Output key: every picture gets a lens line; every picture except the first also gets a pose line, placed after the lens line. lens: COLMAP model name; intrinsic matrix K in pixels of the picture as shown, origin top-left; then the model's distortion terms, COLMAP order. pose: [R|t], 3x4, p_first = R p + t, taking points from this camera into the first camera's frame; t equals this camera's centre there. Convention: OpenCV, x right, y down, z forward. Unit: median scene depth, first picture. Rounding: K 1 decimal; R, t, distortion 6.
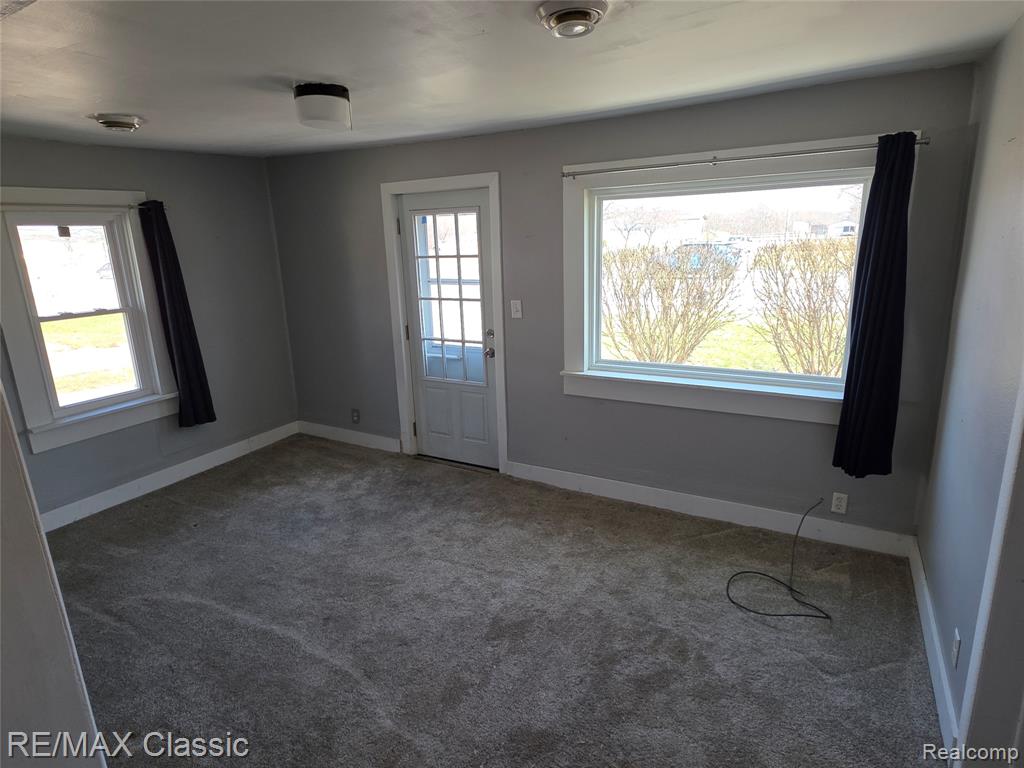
lens RADIAL K [[574.8, 0, 512.0], [0, 574.8, 384.0], [0, 0, 1]] dist [0.015184, -0.011010]
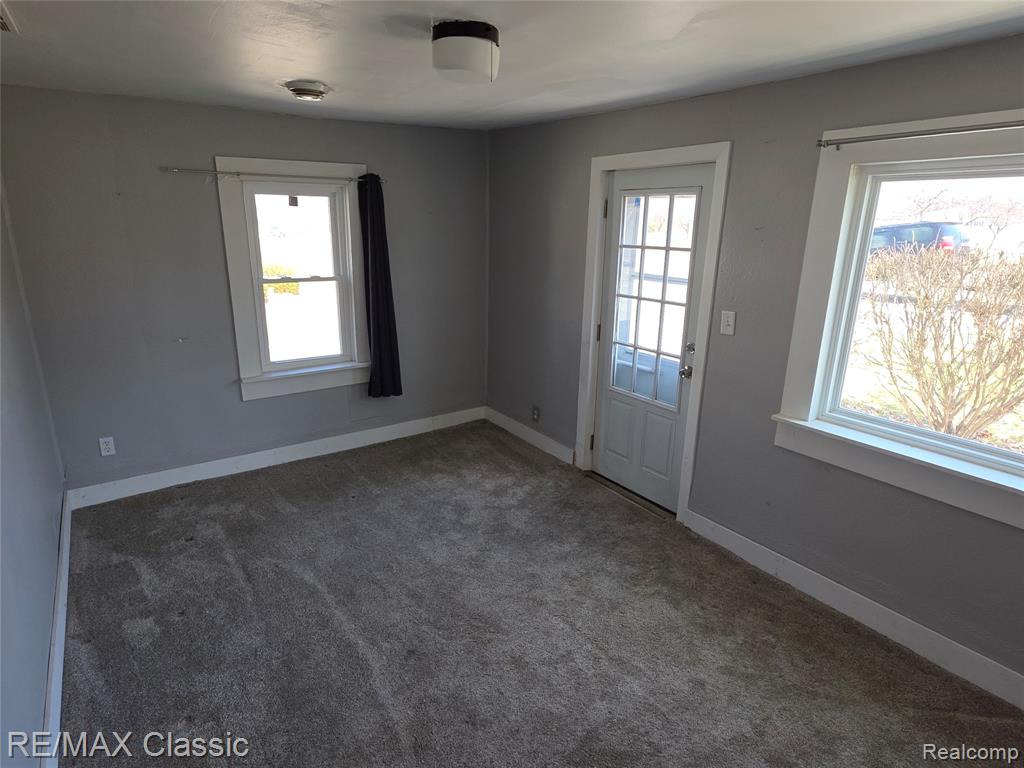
lens RADIAL K [[574.8, 0, 512.0], [0, 574.8, 384.0], [0, 0, 1]] dist [0.015184, -0.011010]
pose [[0.896544, 0.165207, -0.410994, 0.080318], [-0.153021, 0.986236, 0.062634, -0.054449], [0.415685, 0.006736, 0.909484, 0.184922]]
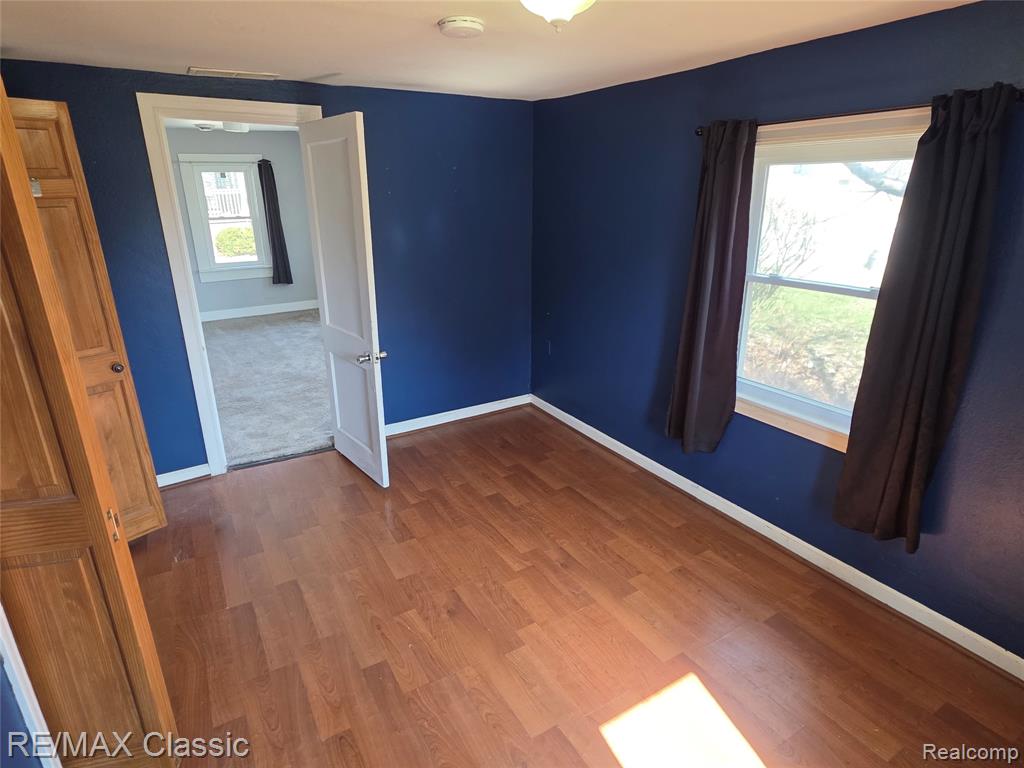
lens RADIAL K [[574.8, 0, 512.0], [0, 574.8, 384.0], [0, 0, 1]] dist [0.015184, -0.011010]
pose [[0.864762, 0.185443, -0.466688, 1.116259], [-0.141290, 0.981626, 0.128251, 0.049483], [0.481896, -0.044968, 0.875074, -0.300480]]
